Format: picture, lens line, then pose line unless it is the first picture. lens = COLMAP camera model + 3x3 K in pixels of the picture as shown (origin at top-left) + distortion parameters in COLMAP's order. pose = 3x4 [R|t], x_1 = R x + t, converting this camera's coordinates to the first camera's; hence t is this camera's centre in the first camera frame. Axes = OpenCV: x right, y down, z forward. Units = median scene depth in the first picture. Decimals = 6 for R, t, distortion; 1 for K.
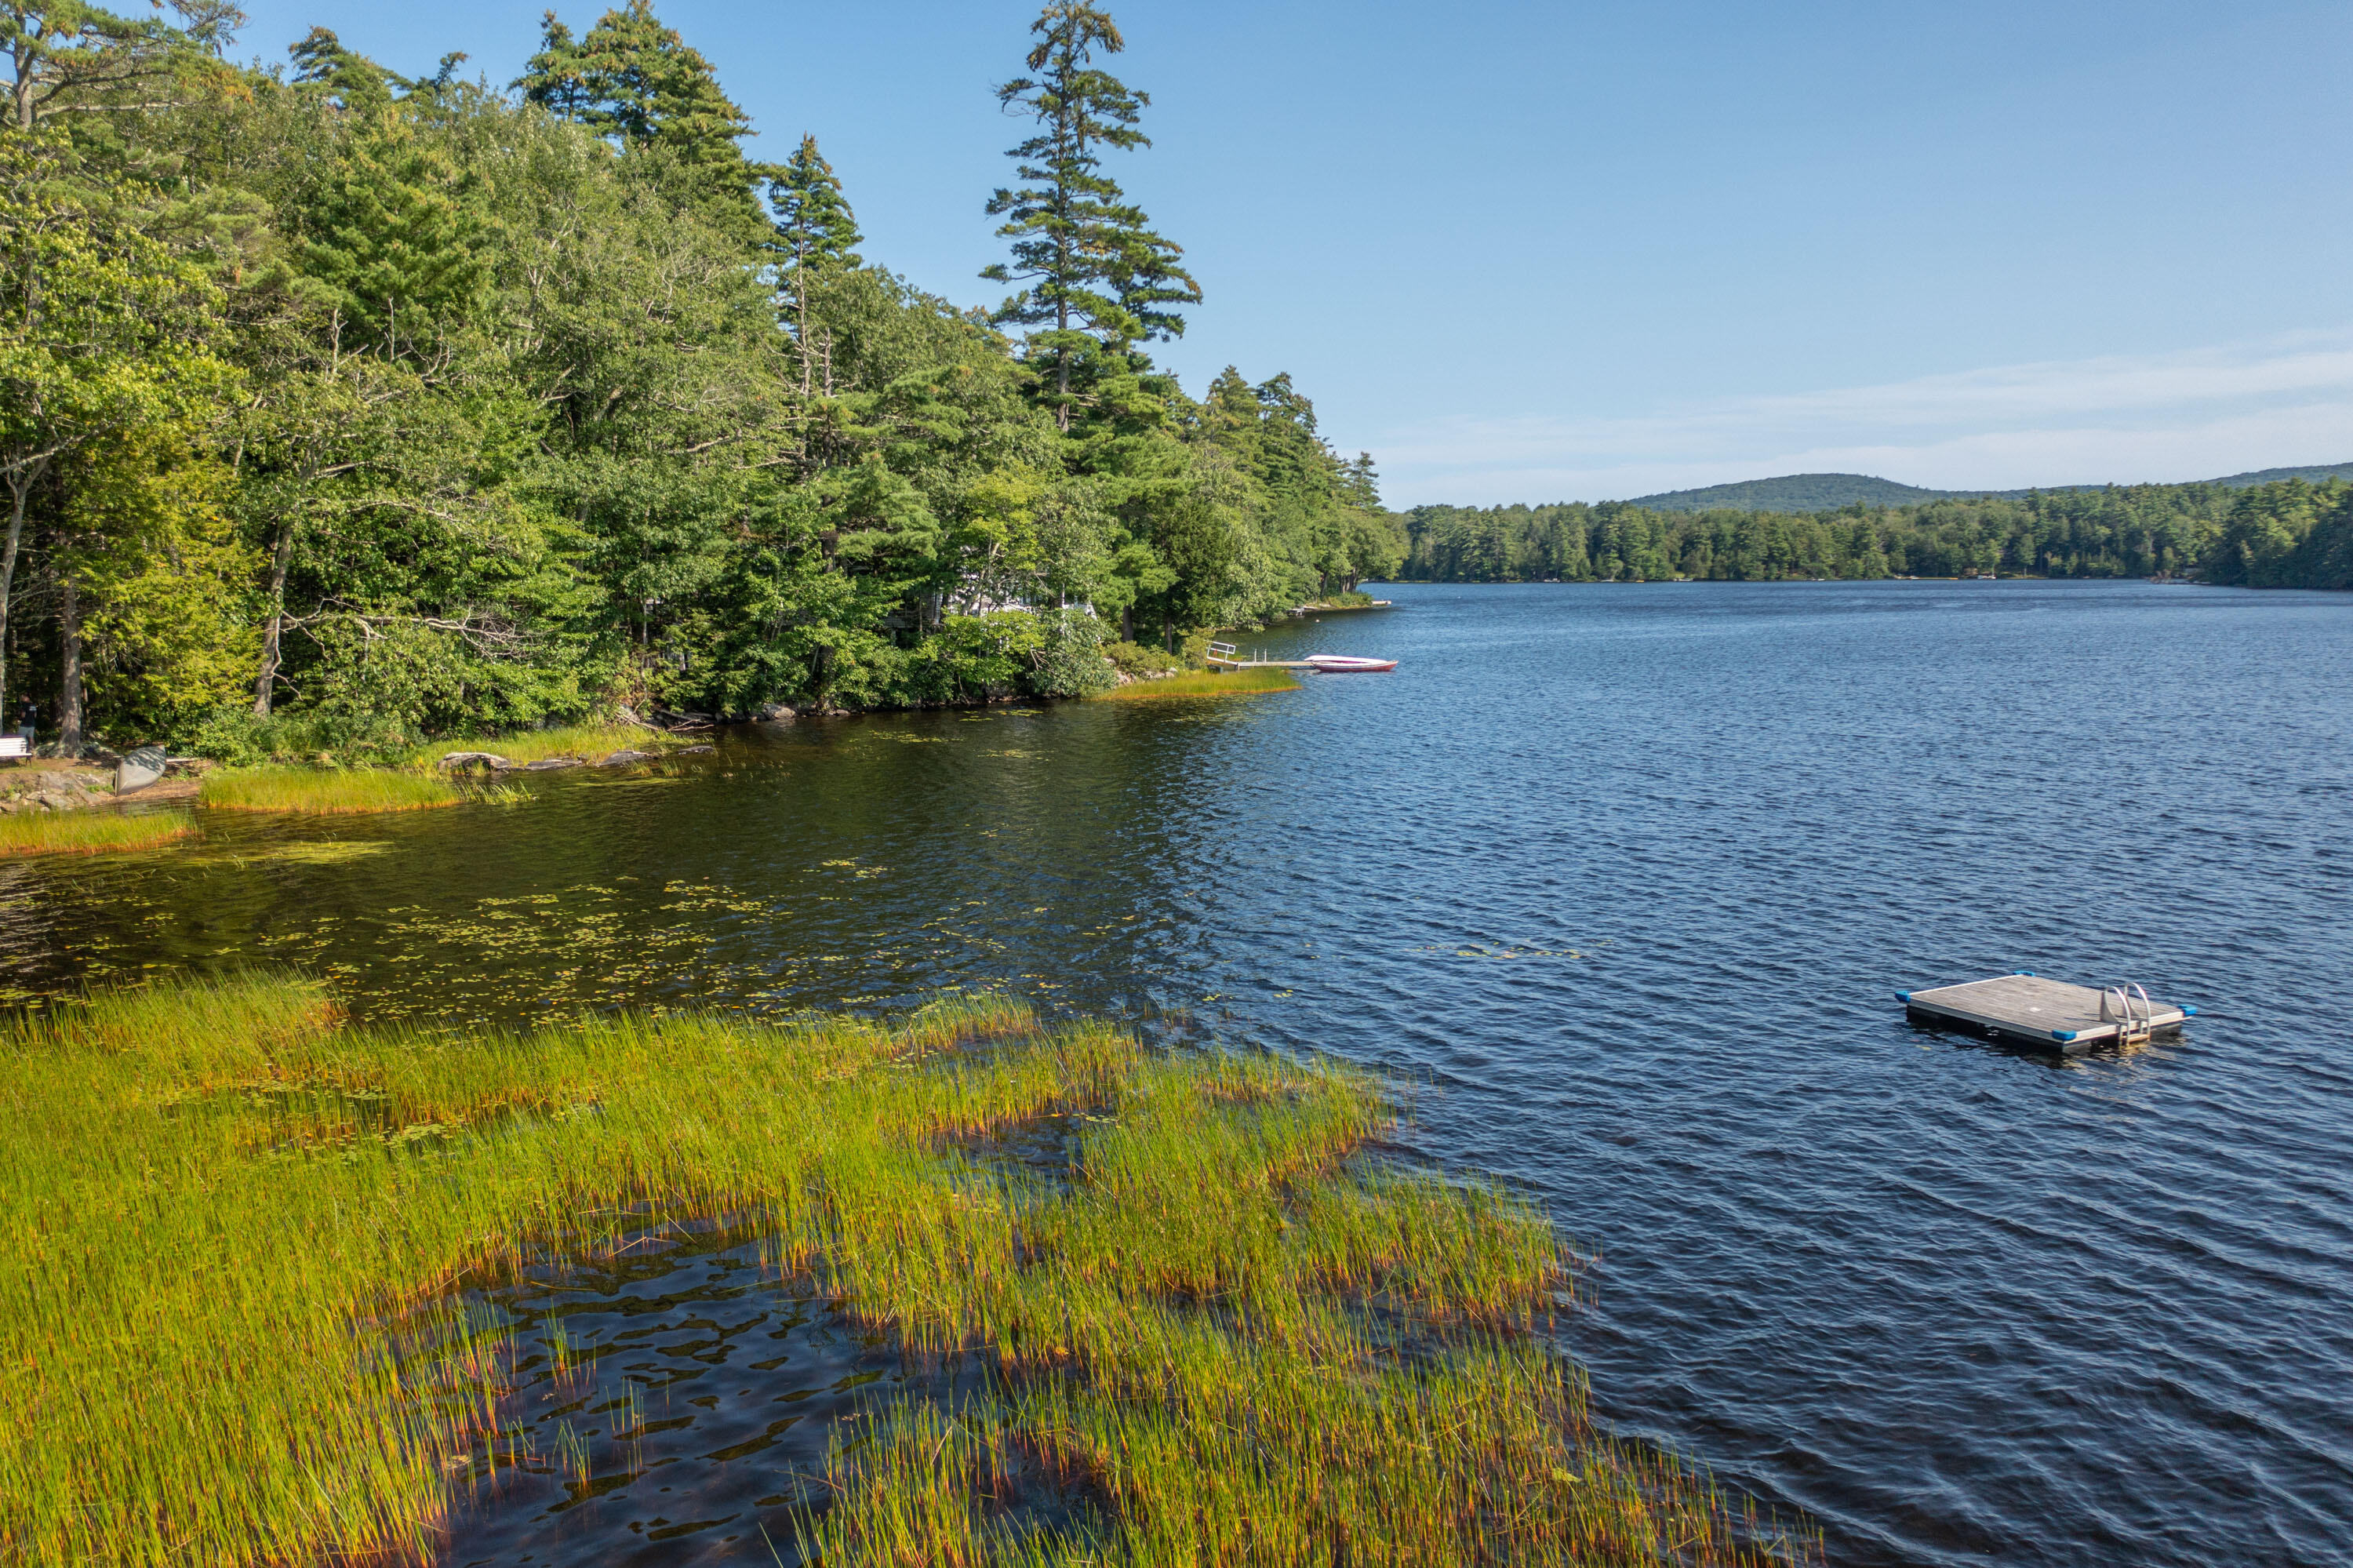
lens RADIAL K [[1856.7, 0, 1163.5], [0, 1856.7, 786.6], [0, 0, 1]] dist [-0.006871, 0.000869]
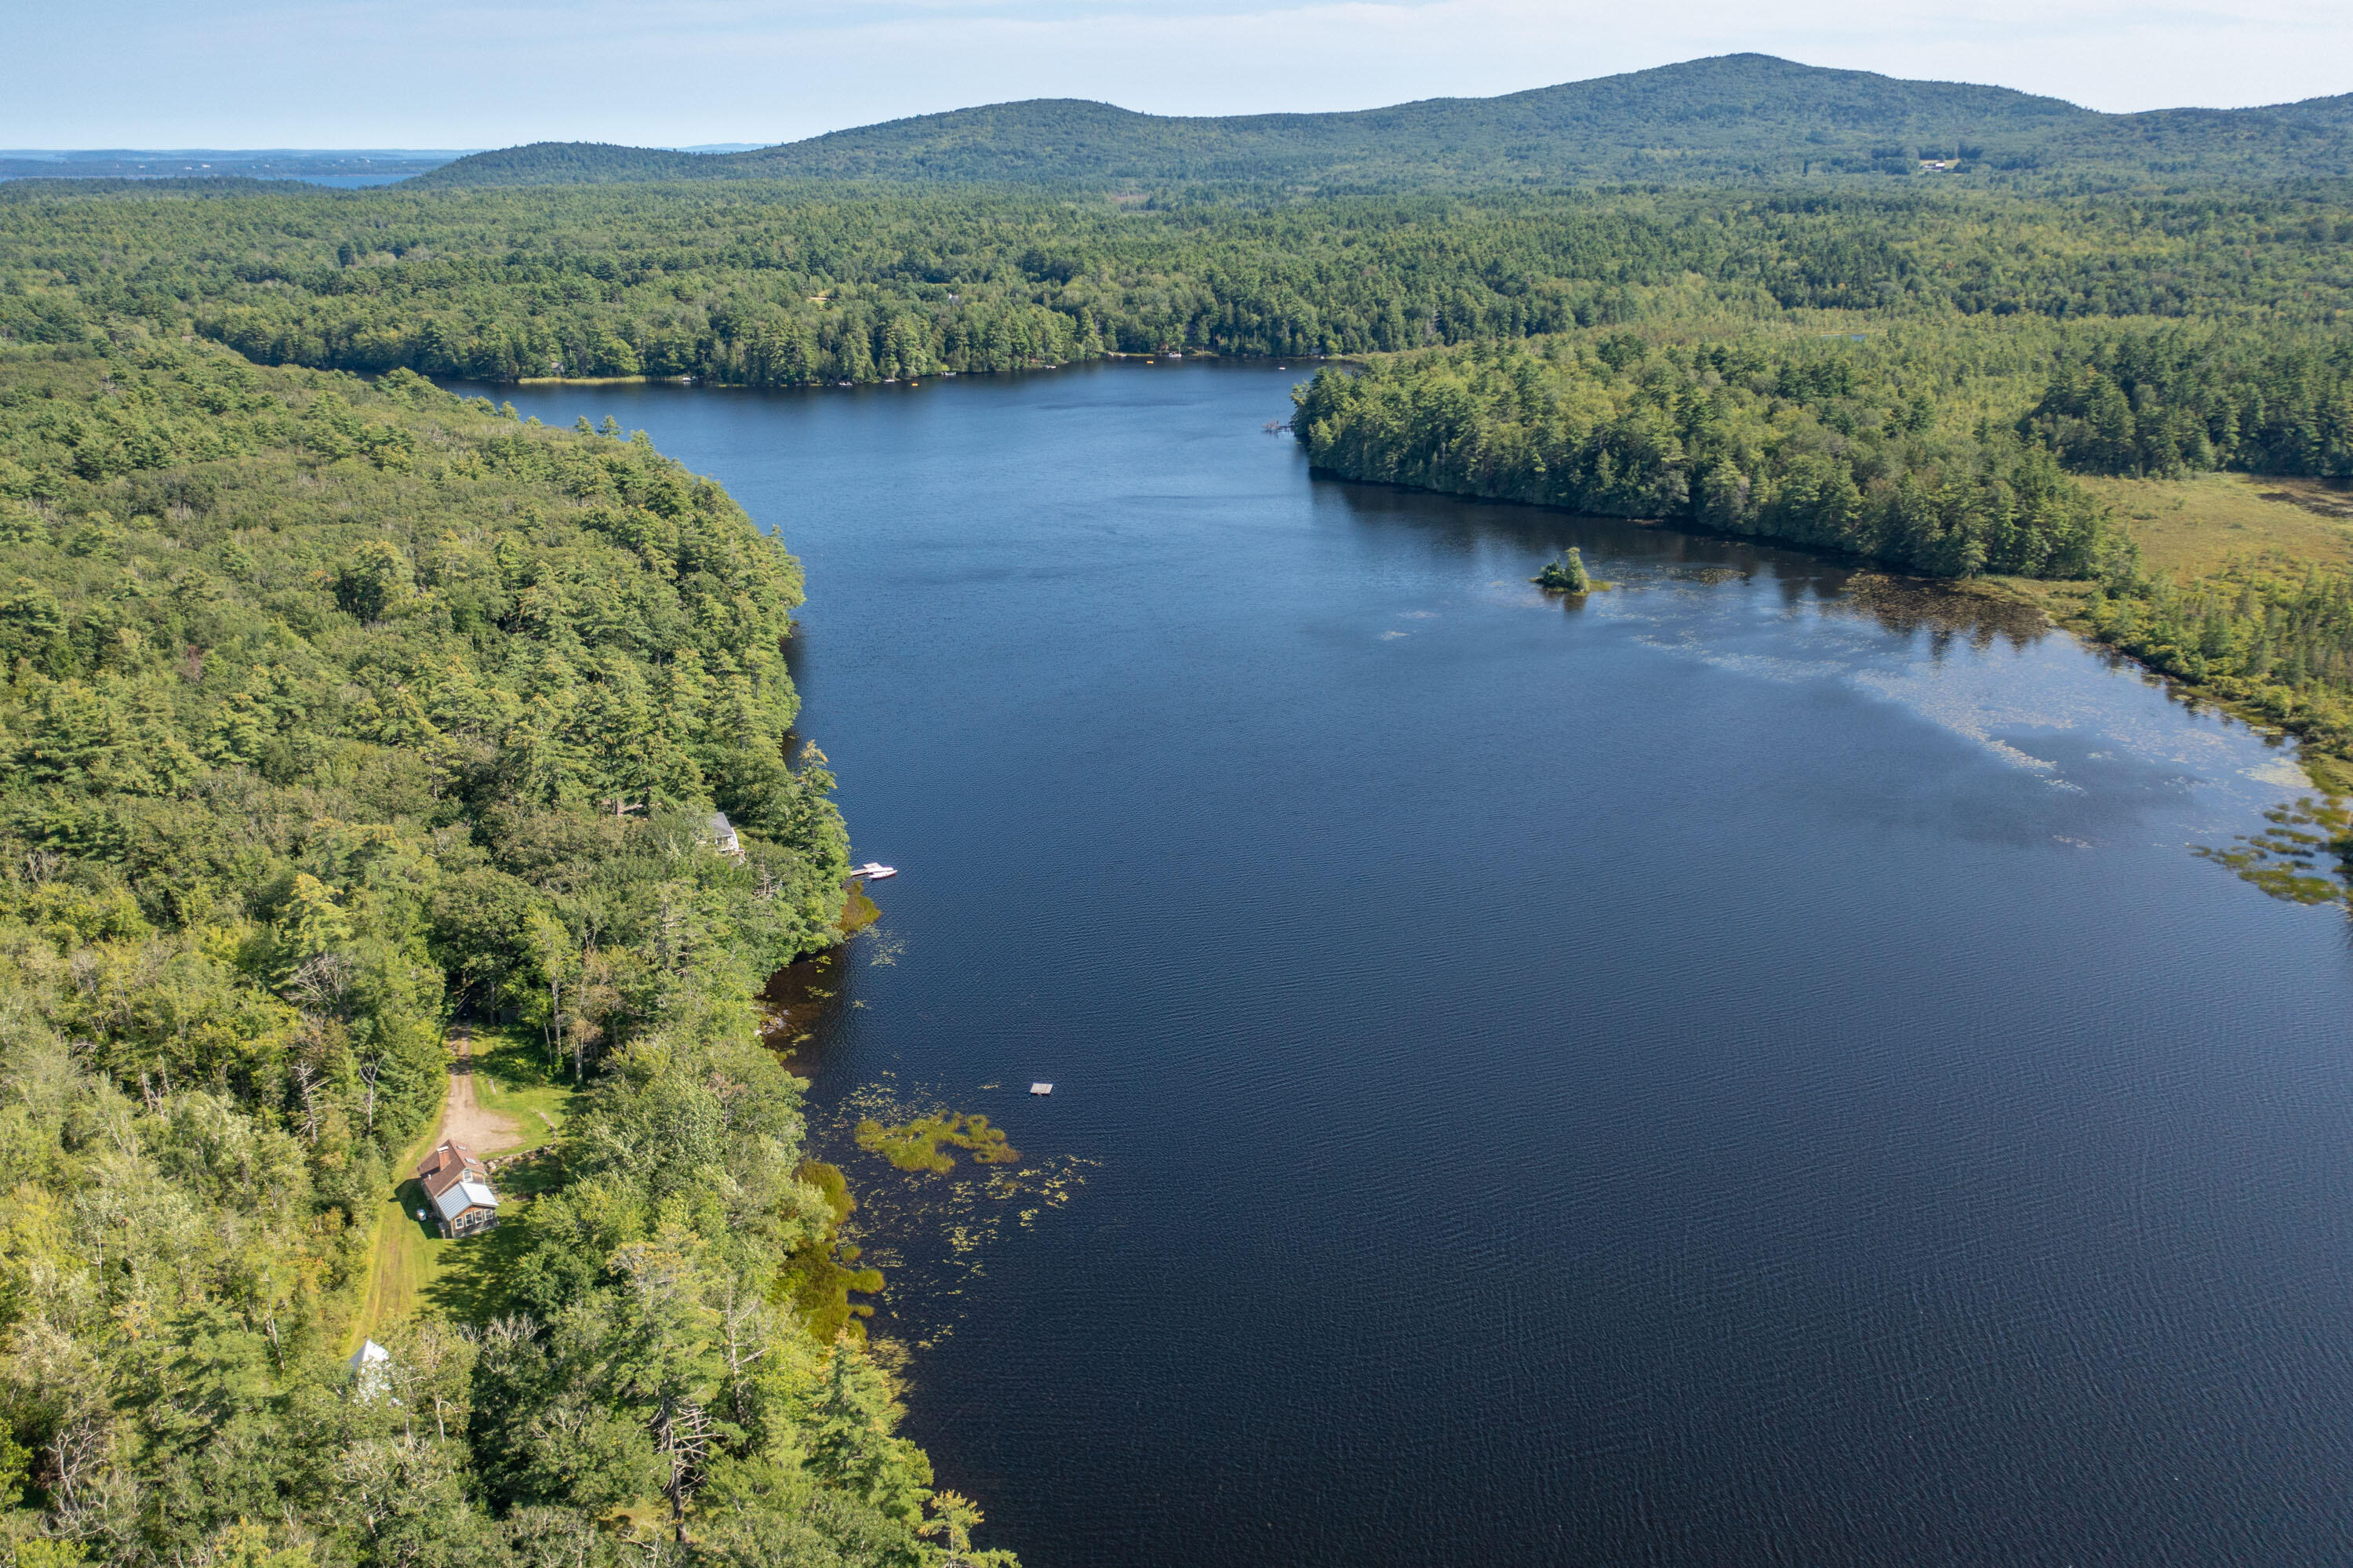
lens RADIAL K [[1977.4, 0, 1176.5], [0, 1977.4, 784.0], [0, 0, 1]] dist [-0.007809, 0.008216]
pose [[0.924484, -0.124010, 0.360487, -0.131349], [0.040810, 0.972371, 0.229845, -0.206882], [-0.379030, -0.197776, 0.904003, -0.451486]]
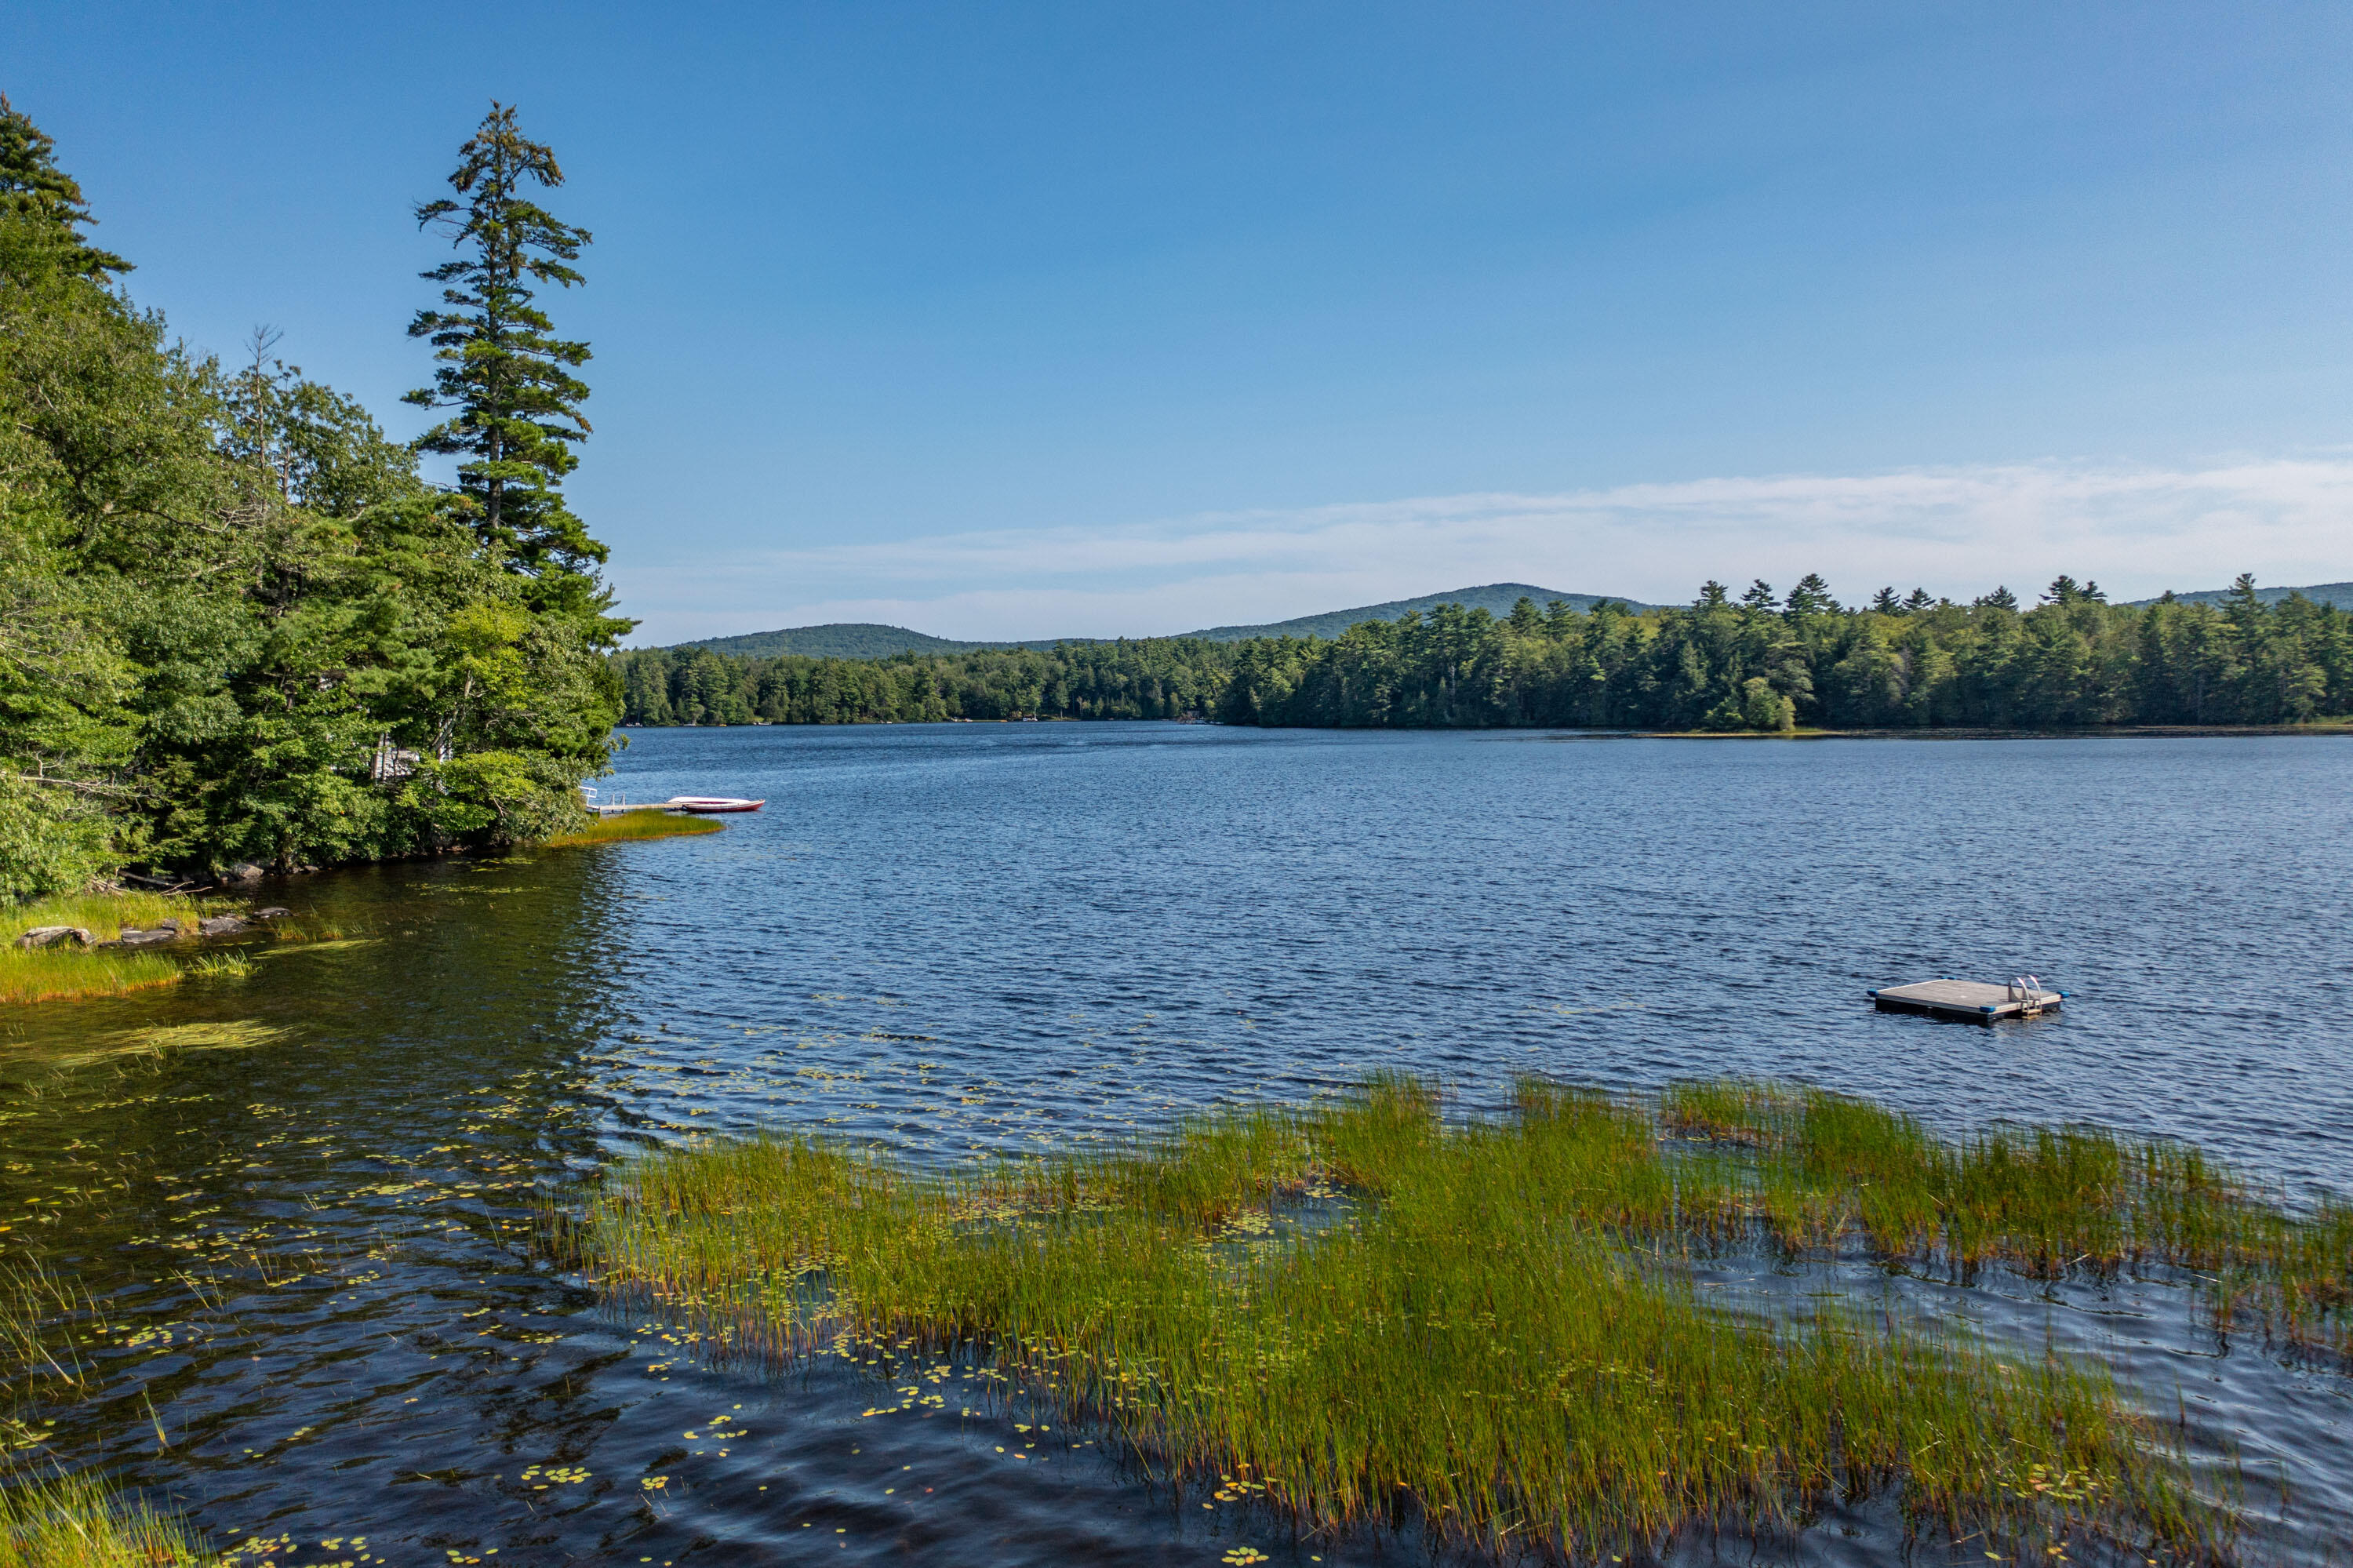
lens RADIAL K [[1856.7, 0, 1163.5], [0, 1856.7, 786.6], [0, 0, 1]] dist [-0.006871, 0.000869]
pose [[0.872565, -0.021984, 0.488003, -0.040767], [0.059716, 0.996295, -0.061893, 0.000075], [-0.484834, 0.083147, 0.870645, 0.002749]]
